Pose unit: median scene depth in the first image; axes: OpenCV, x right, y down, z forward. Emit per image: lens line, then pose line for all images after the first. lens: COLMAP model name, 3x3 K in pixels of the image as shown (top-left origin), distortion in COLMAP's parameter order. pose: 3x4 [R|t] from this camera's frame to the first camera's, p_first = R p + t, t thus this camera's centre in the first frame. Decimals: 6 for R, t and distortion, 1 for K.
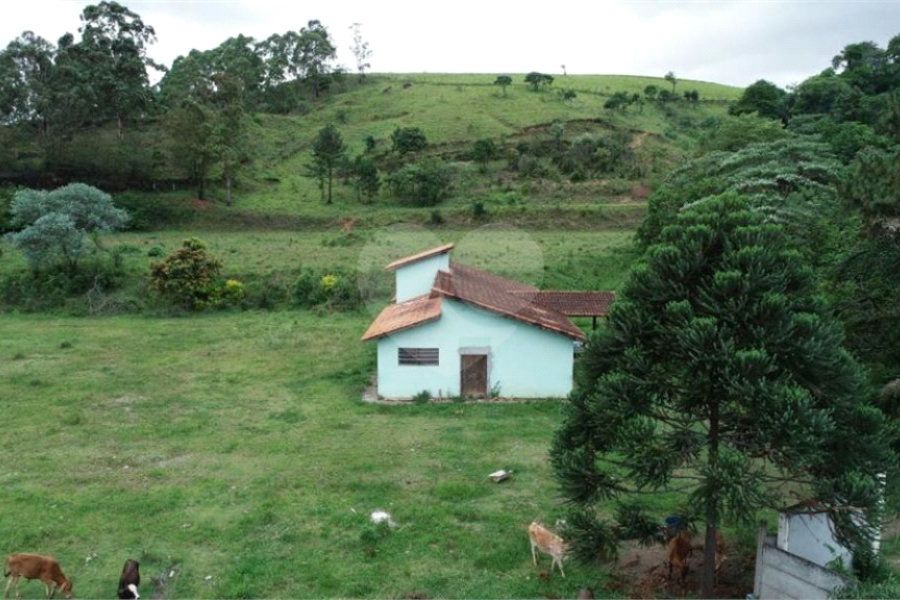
lens RADIAL K [[713.5, 0, 449.4], [0, 713.5, 297.8], [0, 0, 1]] dist [0.002609, -0.005951]
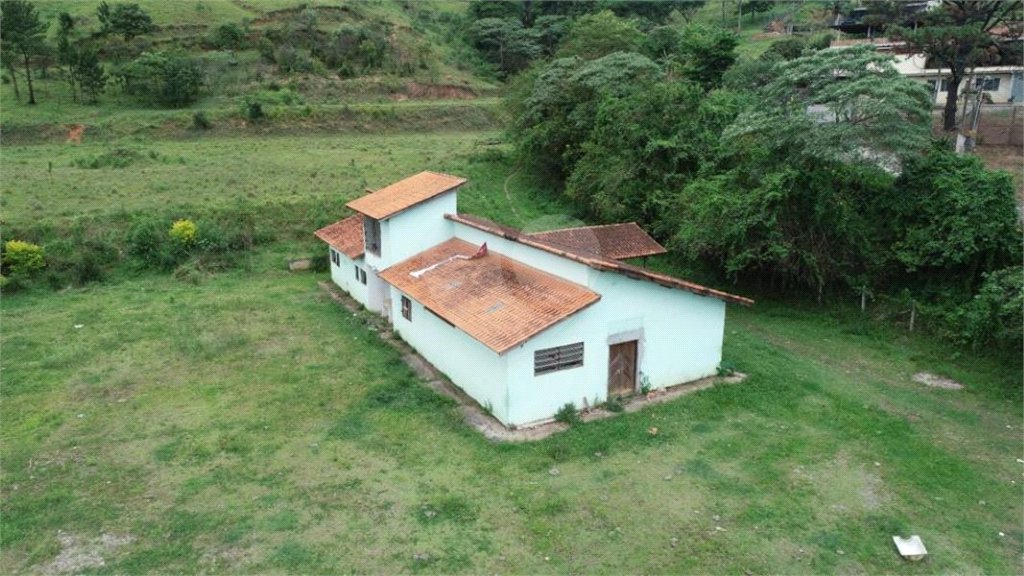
lens RADIAL K [[684.6, 0, 510.2], [0, 684.6, 284.7], [0, 0, 1]] dist [-0.003952, 0.003708]
pose [[0.868141, -0.131687, 0.478528, -0.220904], [0.065014, 0.986023, 0.153398, -0.051880], [-0.492041, -0.102060, 0.864569, 0.262081]]
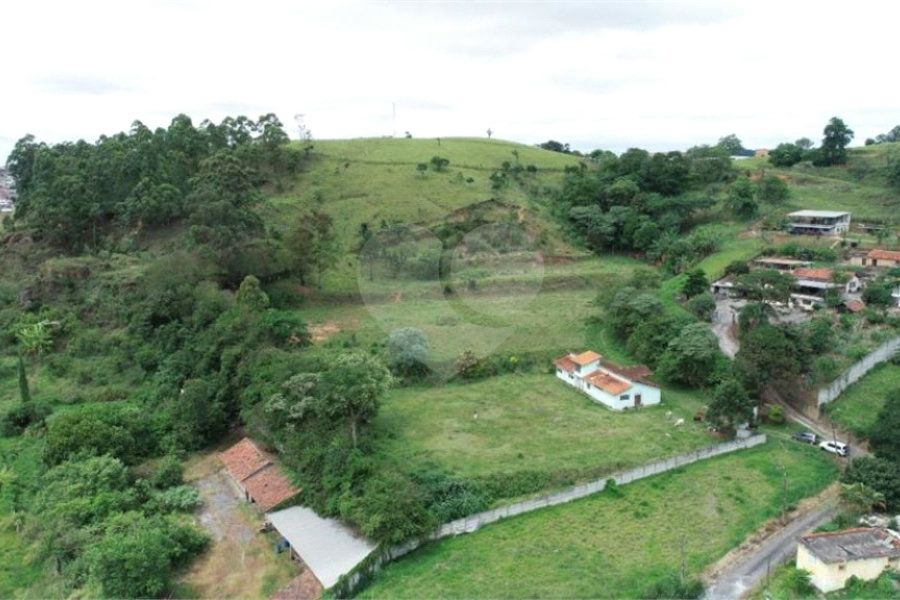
lens RADIAL K [[713.5, 0, 449.8], [0, 713.5, 297.2], [0, 0, 1]] dist [0.002609, -0.005951]
pose [[0.937308, -0.068450, 0.341713, -1.198229], [0.050141, 0.996807, 0.062139, -0.400676], [-0.344876, -0.041109, 0.937748, -1.203061]]
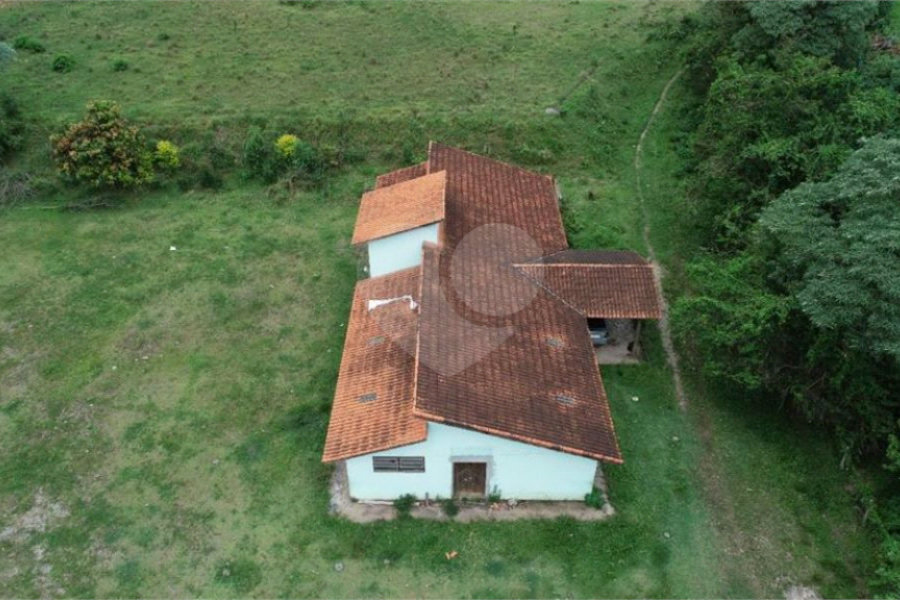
lens RADIAL K [[713.5, 0, 449.4], [0, 713.5, 296.8], [0, 0, 1]] dist [0.002609, -0.005951]
pose [[0.999952, -0.003241, 0.009201, 0.003275], [-0.001618, 0.875047, 0.484036, -0.259770], [-0.009620, -0.484028, 0.875000, 0.228421]]
